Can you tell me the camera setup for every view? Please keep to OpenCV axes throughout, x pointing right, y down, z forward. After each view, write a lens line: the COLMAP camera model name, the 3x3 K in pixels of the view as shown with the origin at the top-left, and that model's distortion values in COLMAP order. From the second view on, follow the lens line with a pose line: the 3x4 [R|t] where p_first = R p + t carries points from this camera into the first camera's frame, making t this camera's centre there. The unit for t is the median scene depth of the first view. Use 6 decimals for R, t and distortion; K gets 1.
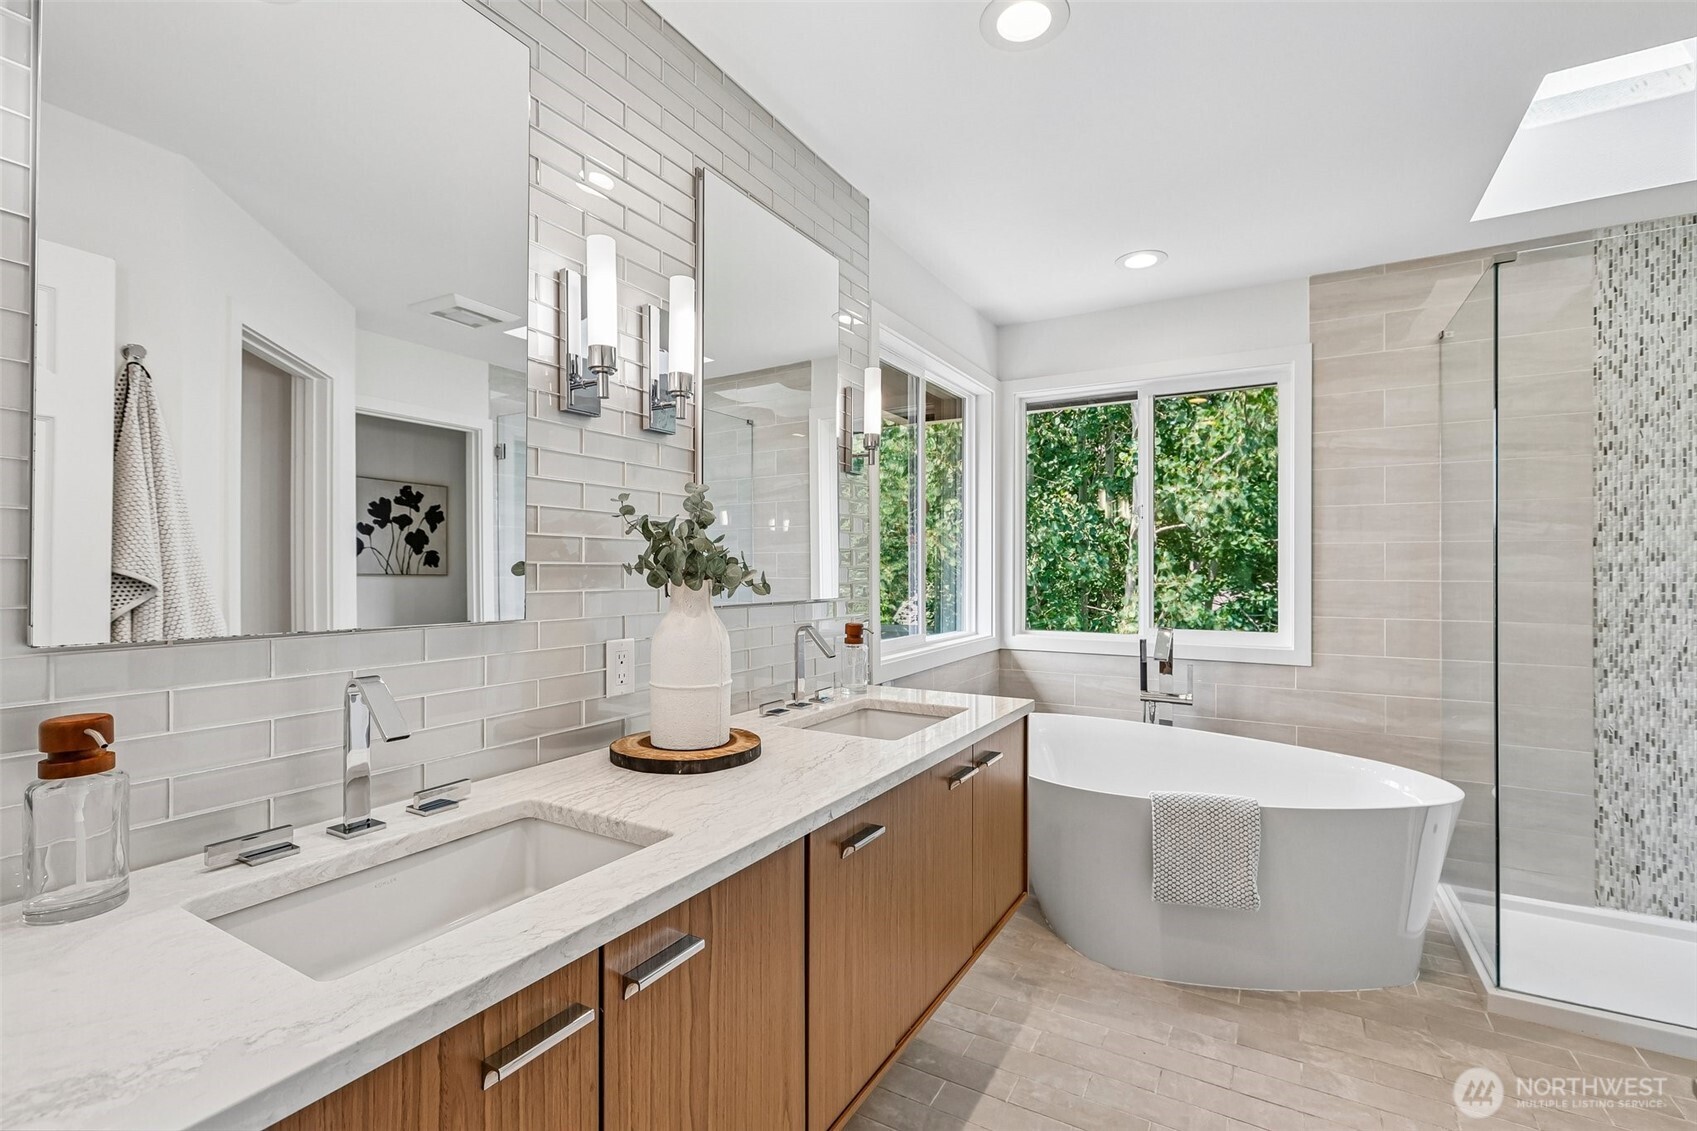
lens RADIAL K [[748.4, 0, 866.8], [0, 748.4, 558.3], [0, 0, 1]] dist [-0.004222, -0.000902]
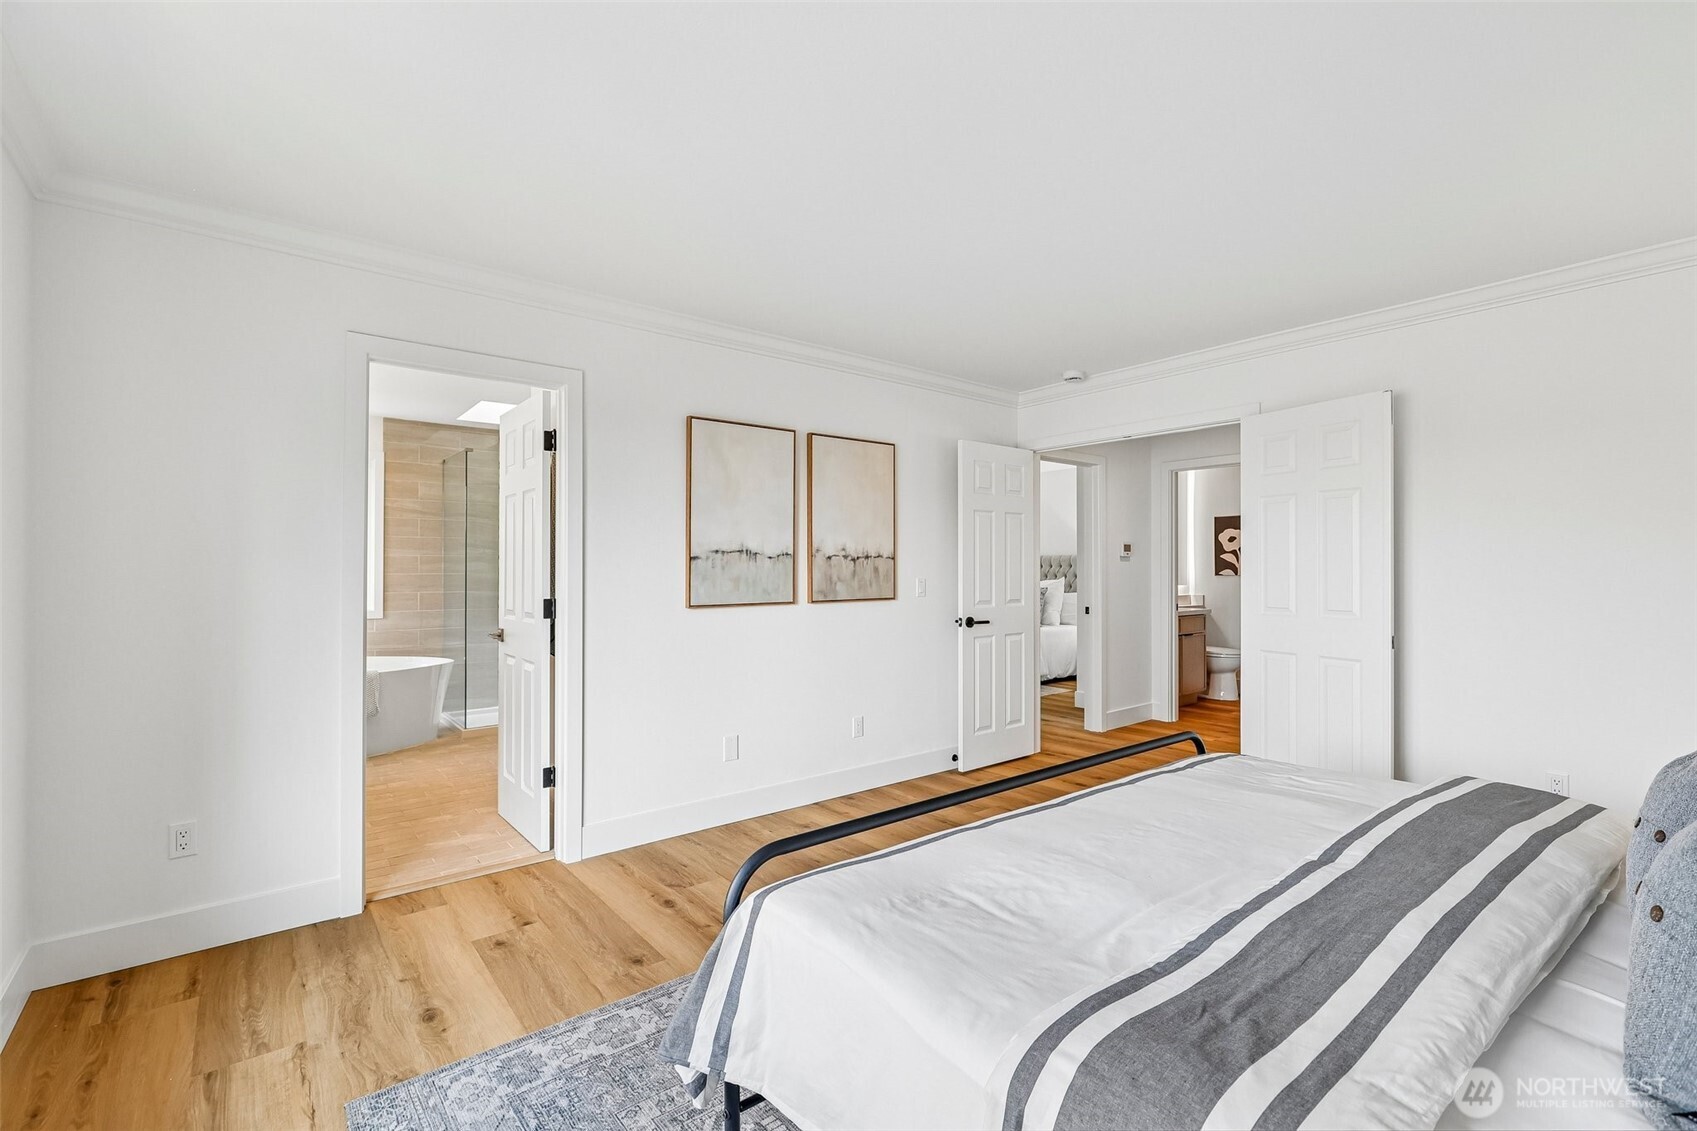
lens RADIAL K [[748.4, 0, 850.7], [0, 748.4, 565.9], [0, 0, 1]] dist [-0.004222, -0.000902]
pose [[0.373311, -0.002130, 0.927704, -0.992662], [-0.007203, 0.999961, 0.005195, -0.014888], [-0.927678, -0.008622, 0.373281, -1.124658]]
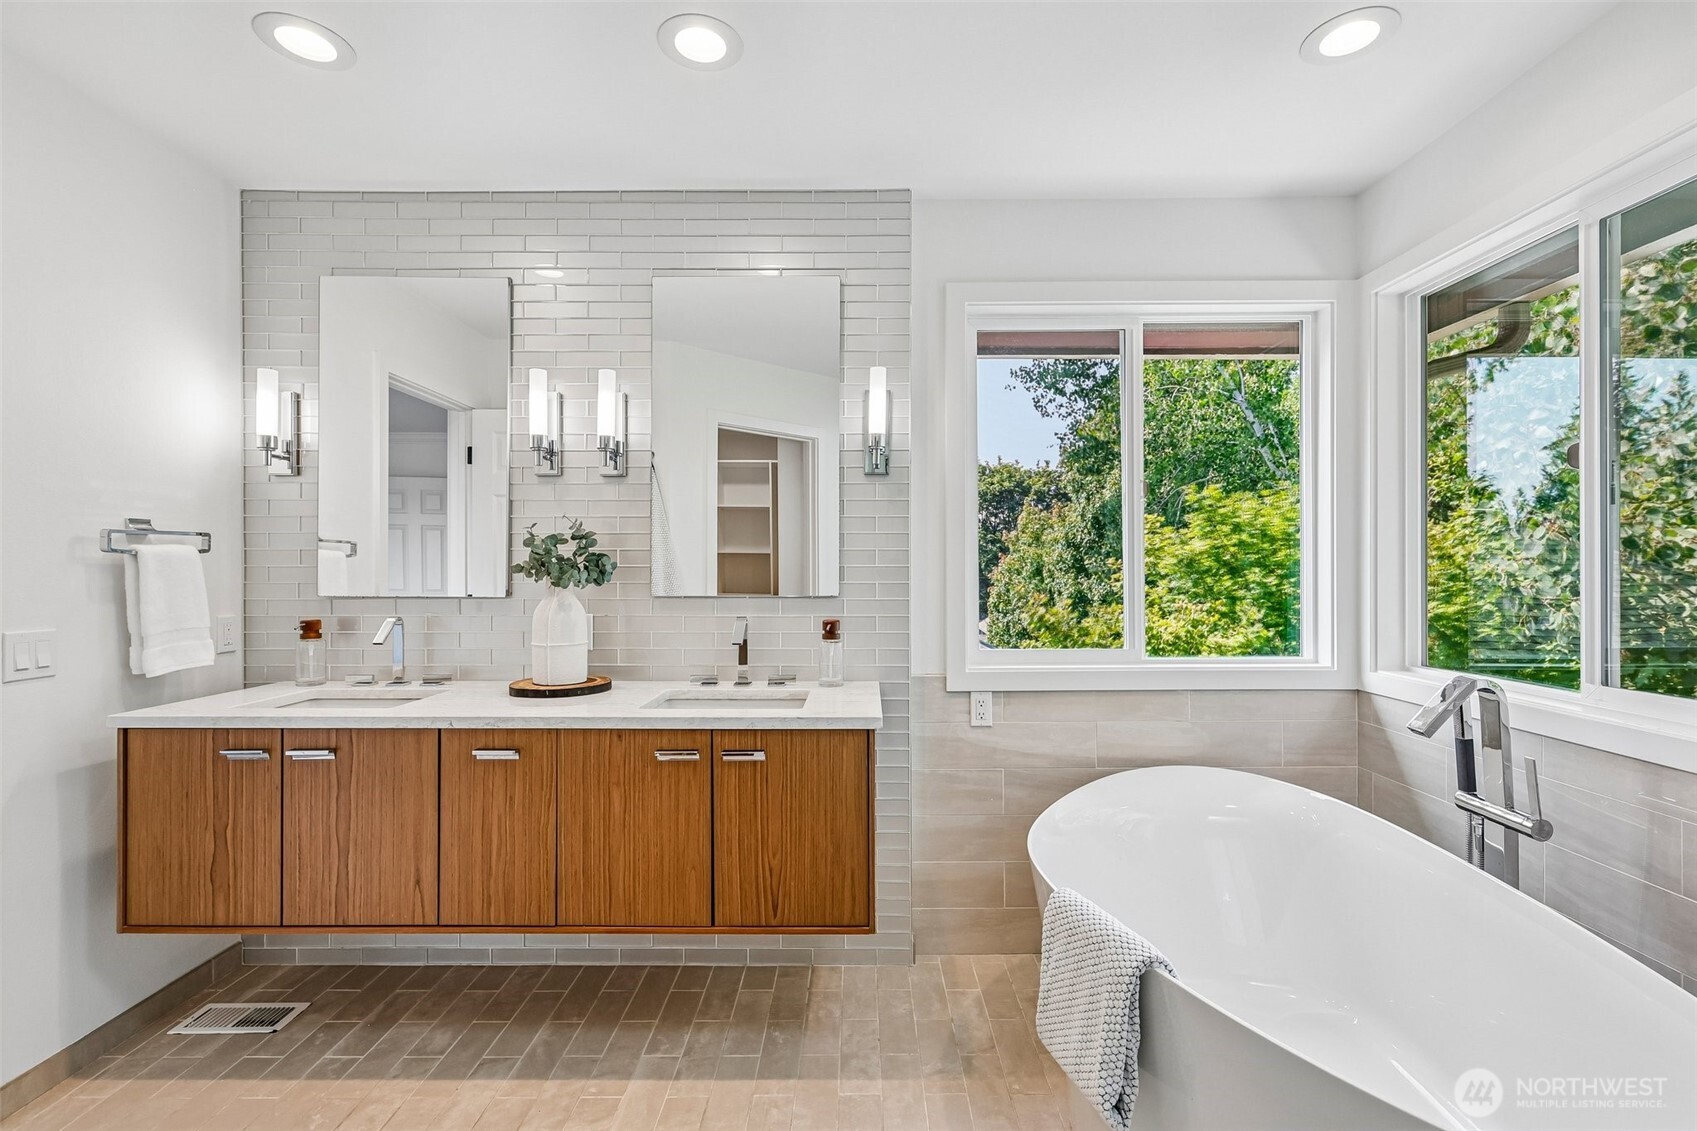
lens RADIAL K [[748.4, 0, 855.3], [0, 748.4, 566.2], [0, 0, 1]] dist [-0.004222, -0.000902]
pose [[0.482103, -0.006728, -0.876089, 0.870736], [0.014988, 0.999888, 0.000569, 0.010475], [0.875986, -0.013405, 0.482149, 0.491303]]
